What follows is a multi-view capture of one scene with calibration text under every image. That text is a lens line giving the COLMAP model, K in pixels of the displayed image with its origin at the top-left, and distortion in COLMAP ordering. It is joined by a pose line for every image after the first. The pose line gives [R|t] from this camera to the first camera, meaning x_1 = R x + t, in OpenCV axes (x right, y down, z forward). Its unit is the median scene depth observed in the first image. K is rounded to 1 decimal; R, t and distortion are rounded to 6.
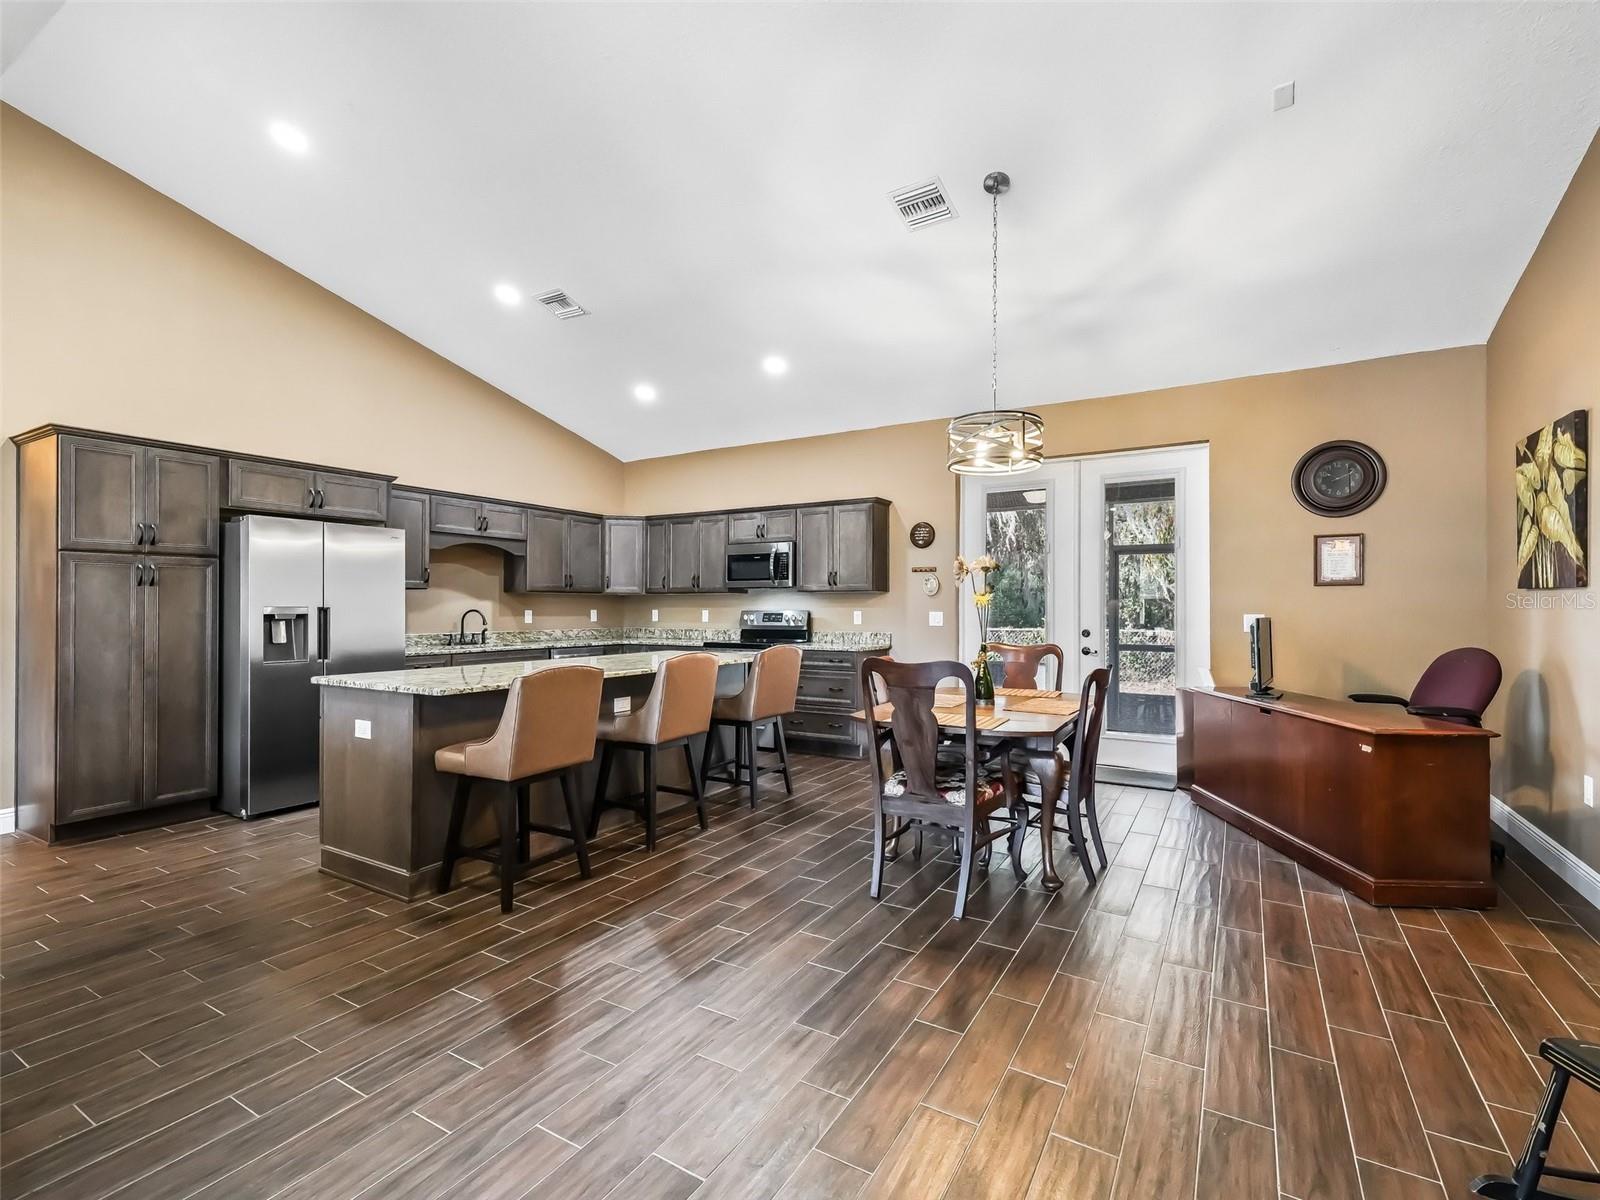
lens RADIAL K [[732.6, 0, 815.8], [0, 732.6, 606.0], [0, 0, 1]] dist [0.005661, -0.000440]
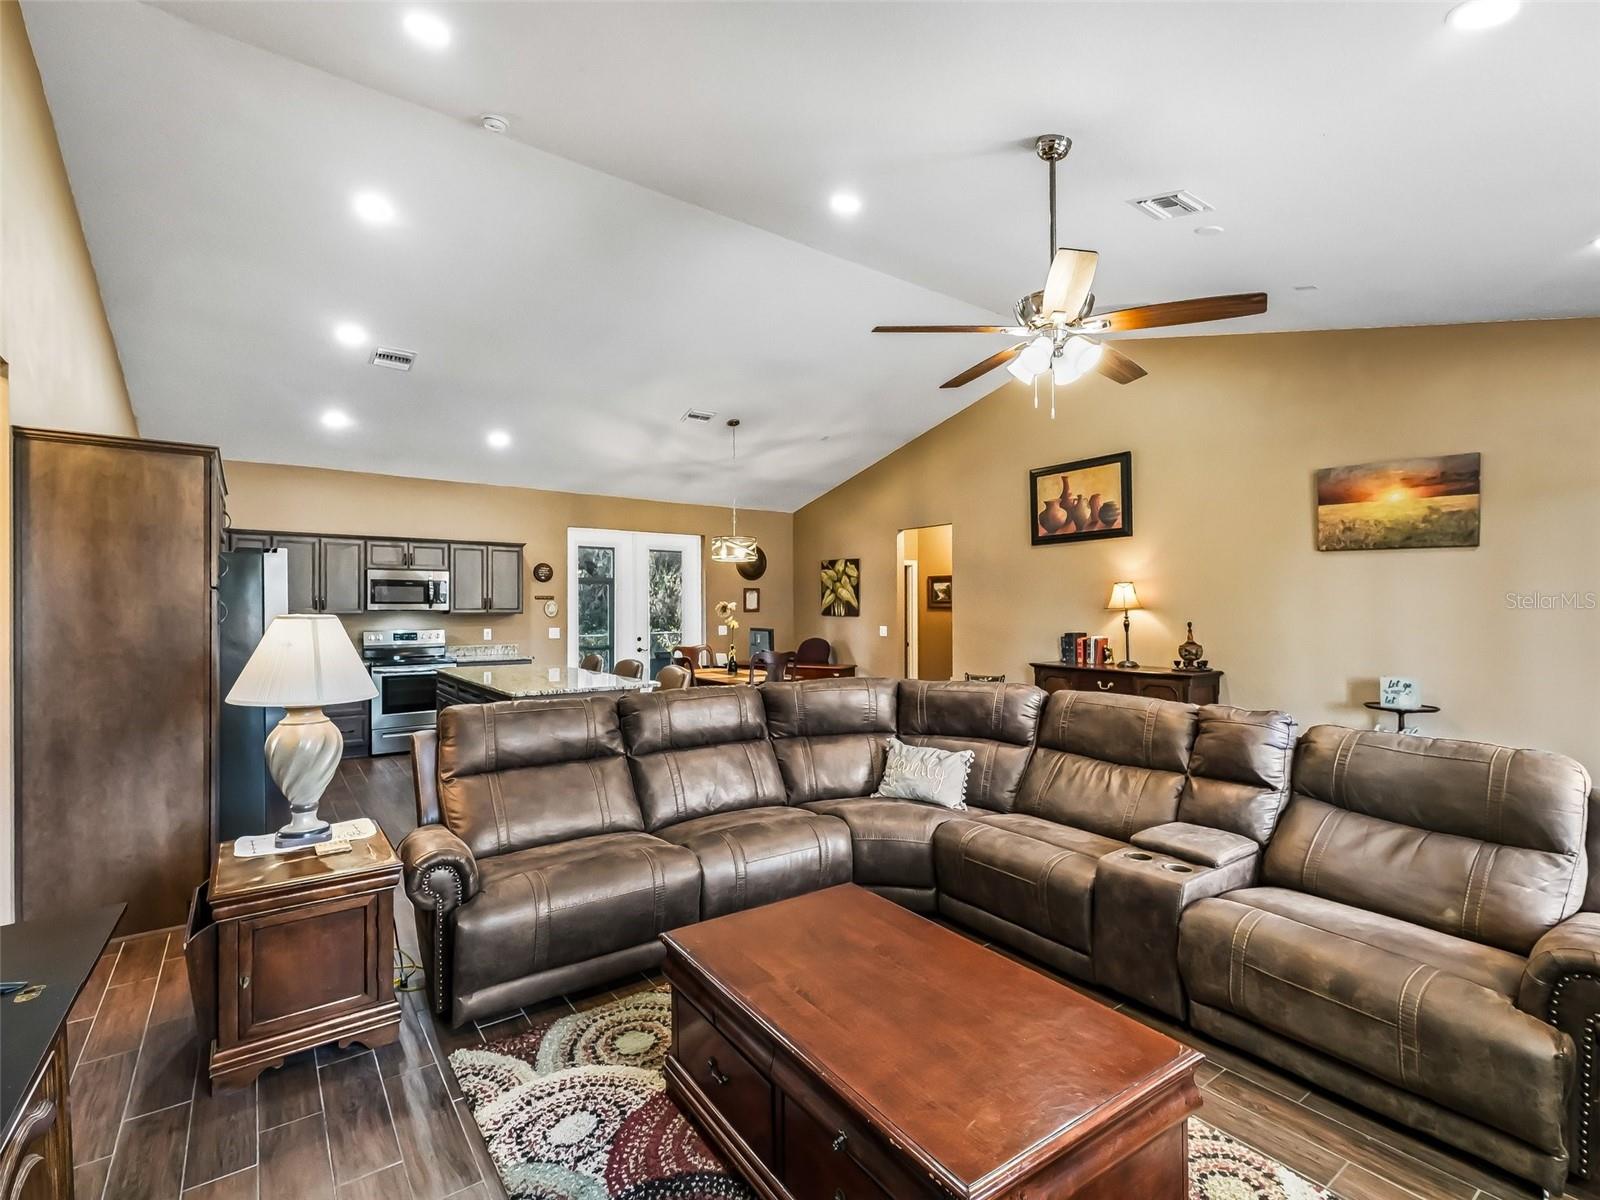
lens RADIAL K [[754.4, 0, 827.5], [0, 754.4, 605.8], [0, 0, 1]] dist [-0.000508, -0.000022]
pose [[0.371480, 0.003109, 0.928436, -1.252945], [-0.002107, 0.999995, -0.002505, -0.041391], [-0.928439, -0.001026, 0.371484, -0.024603]]
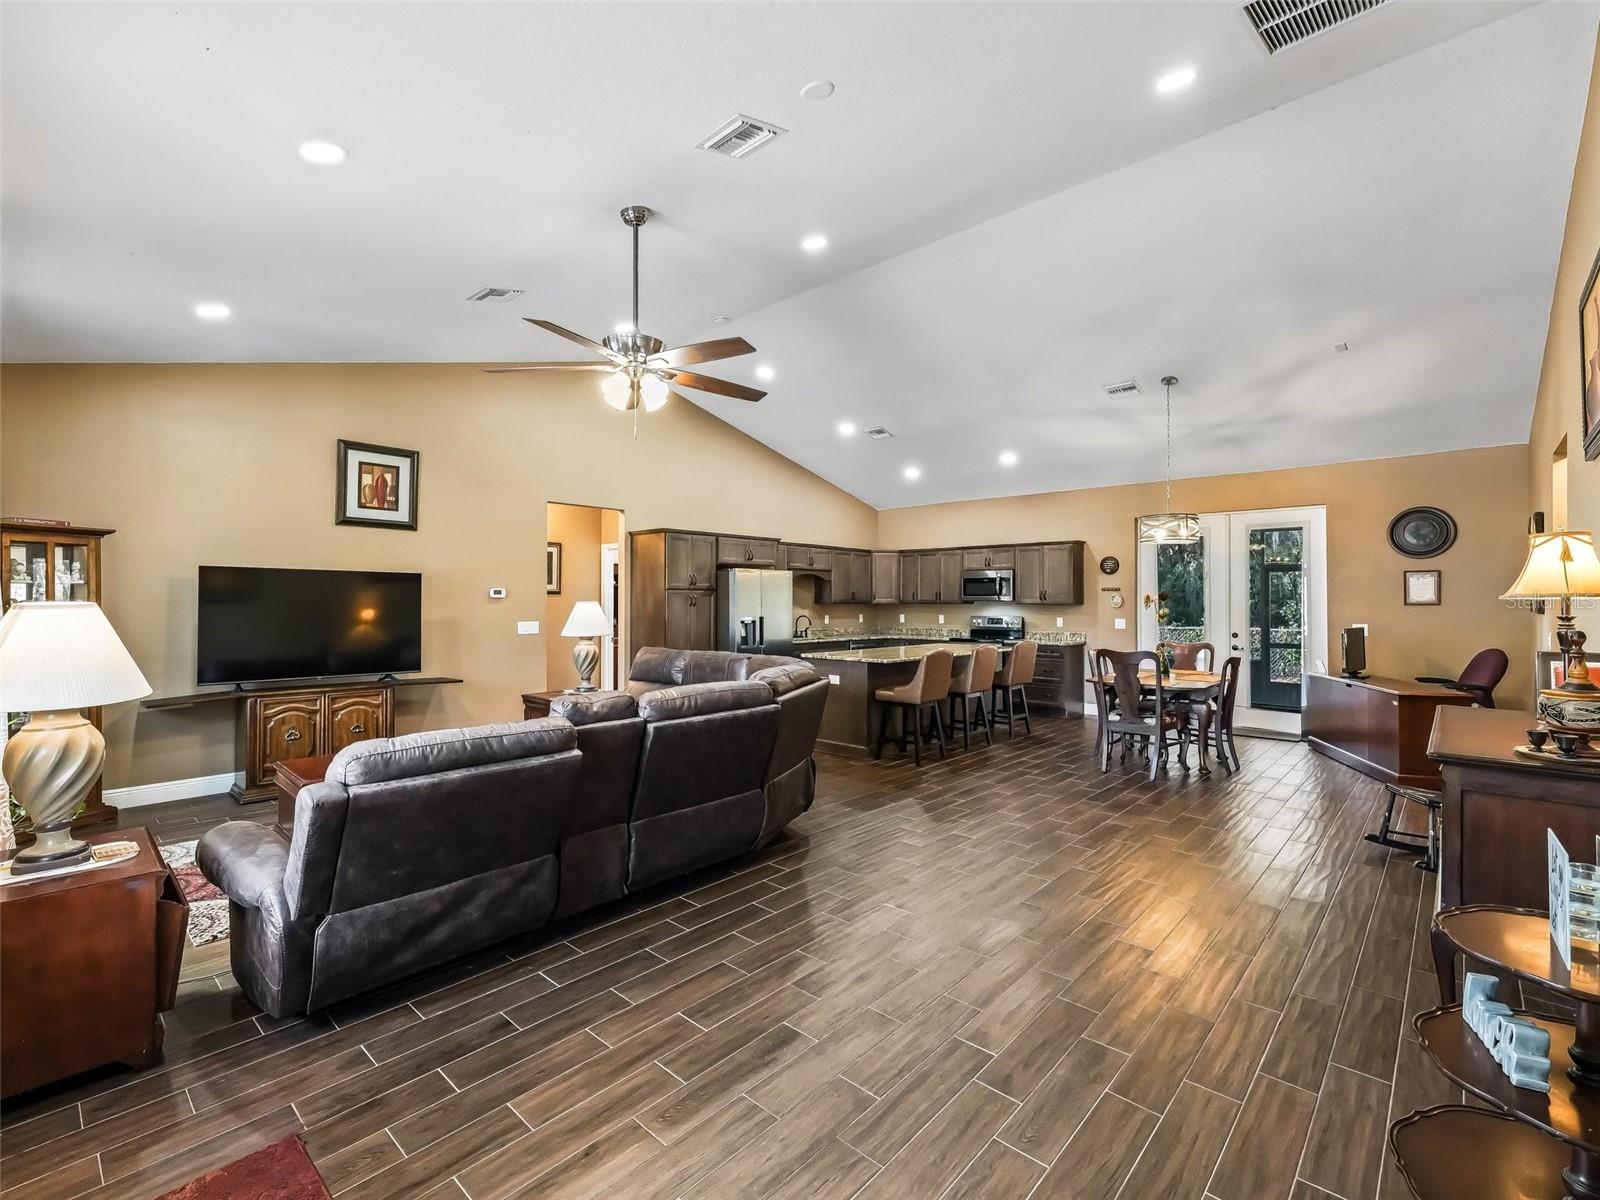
lens RADIAL K [[727.3, 0, 779.4], [0, 727.3, 592.2], [0, 0, 1]] dist [-0.003026, -0.000341]
pose [[0.973020, -0.001204, -0.230717, -0.201682], [-0.000866, 0.999960, -0.008868, -0.040287], [0.230718, 0.008828, 0.972980, -0.697462]]
